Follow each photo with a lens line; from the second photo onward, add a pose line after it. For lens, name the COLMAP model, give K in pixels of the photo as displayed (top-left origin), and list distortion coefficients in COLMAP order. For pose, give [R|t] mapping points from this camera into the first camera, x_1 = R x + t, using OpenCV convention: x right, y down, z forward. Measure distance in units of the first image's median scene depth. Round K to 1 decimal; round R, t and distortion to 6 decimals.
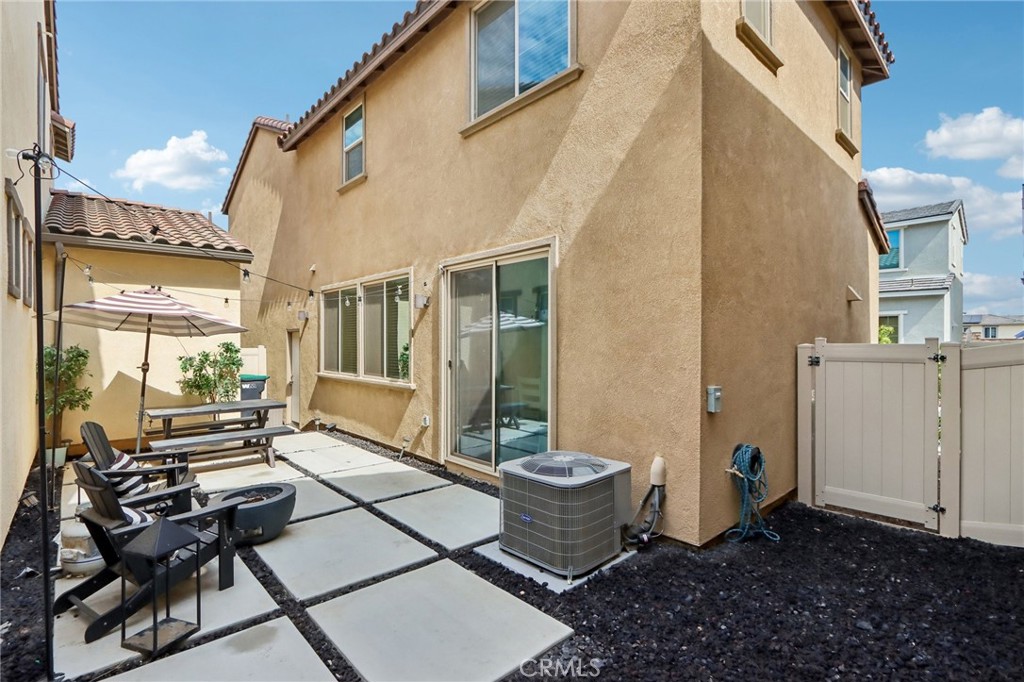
lens RADIAL K [[476.9, 0, 508.4], [0, 476.9, 353.1], [0, 0, 1]] dist [-0.012160, 0.000496]
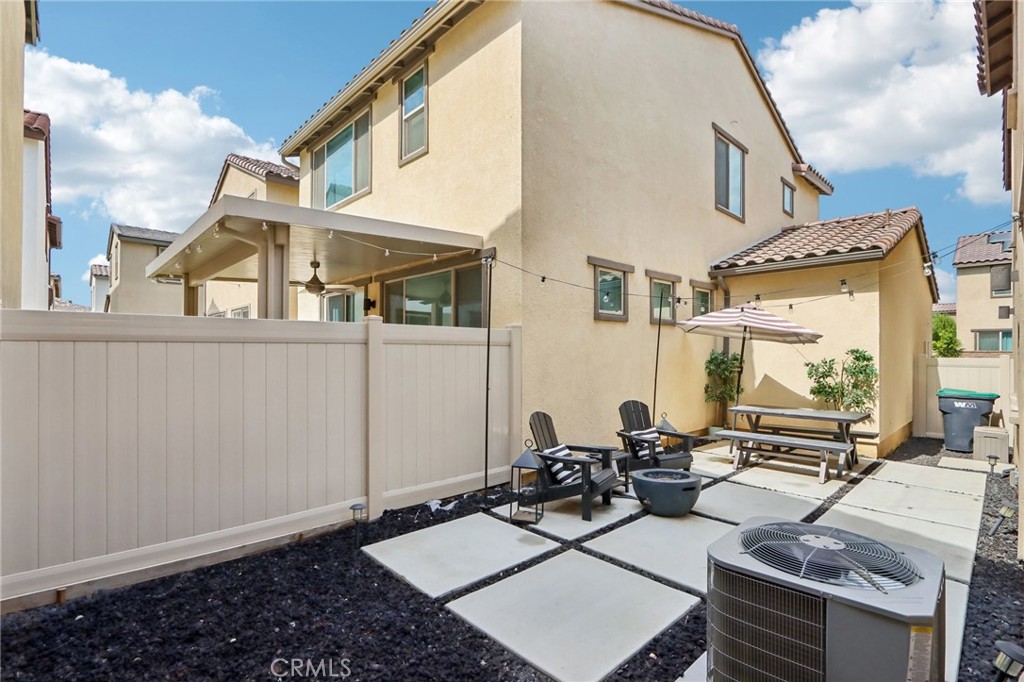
lens RADIAL K [[476.9, 0, 508.4], [0, 476.9, 353.1], [0, 0, 1]] dist [-0.012160, 0.000496]
pose [[0.015485, 0.000312, -0.999880, 0.430024], [-0.026012, 0.999662, -0.000091, 0.003433], [0.999542, 0.026011, 0.015488, 0.388762]]
